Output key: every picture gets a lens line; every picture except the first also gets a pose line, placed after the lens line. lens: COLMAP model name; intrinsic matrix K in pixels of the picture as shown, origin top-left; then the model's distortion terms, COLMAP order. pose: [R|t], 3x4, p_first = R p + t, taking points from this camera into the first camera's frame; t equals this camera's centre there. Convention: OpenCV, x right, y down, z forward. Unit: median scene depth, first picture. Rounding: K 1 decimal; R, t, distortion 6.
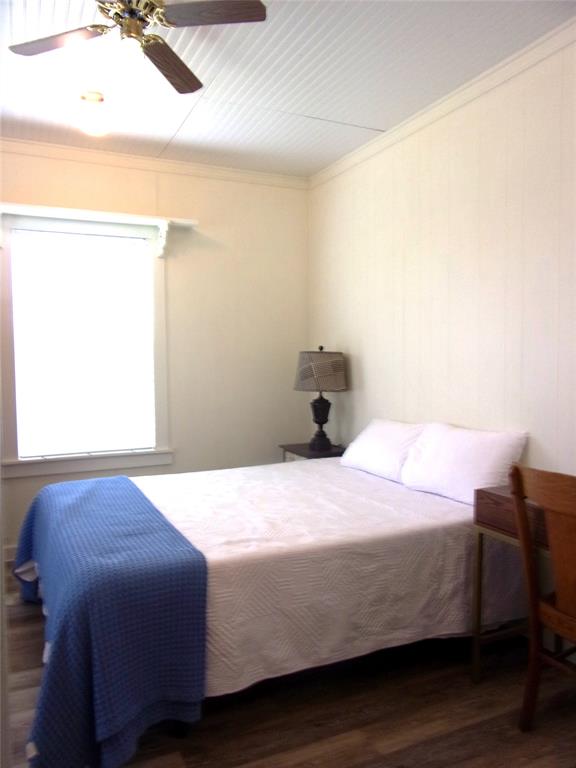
lens RADIAL K [[582.0, 0, 288.0], [0, 582.0, 384.0], [0, 0, 1]] dist [-0.003206, -0.000573]
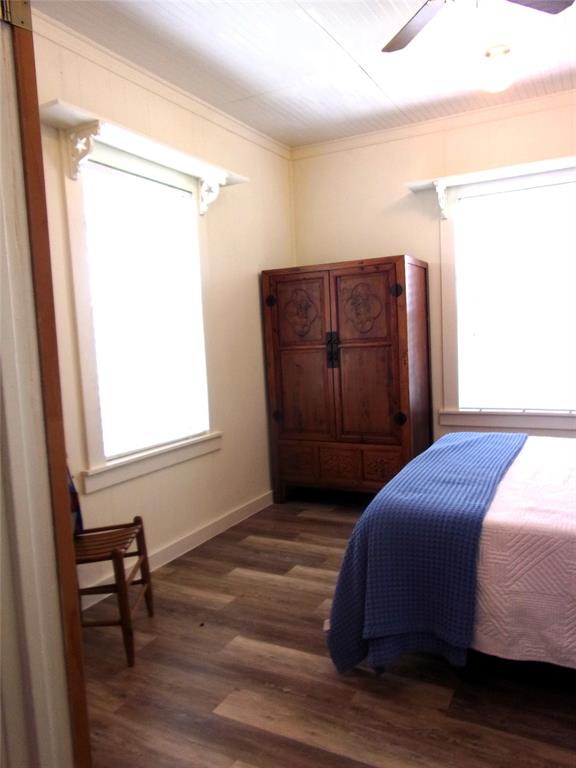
lens RADIAL K [[582.0, 0, 288.0], [0, 582.0, 384.0], [0, 0, 1]] dist [-0.003206, -0.000573]
pose [[0.598093, 0.048152, -0.799979, 0.438928], [0.009337, 0.997707, 0.067034, 0.006383], [0.801372, -0.047562, 0.596272, 0.153798]]
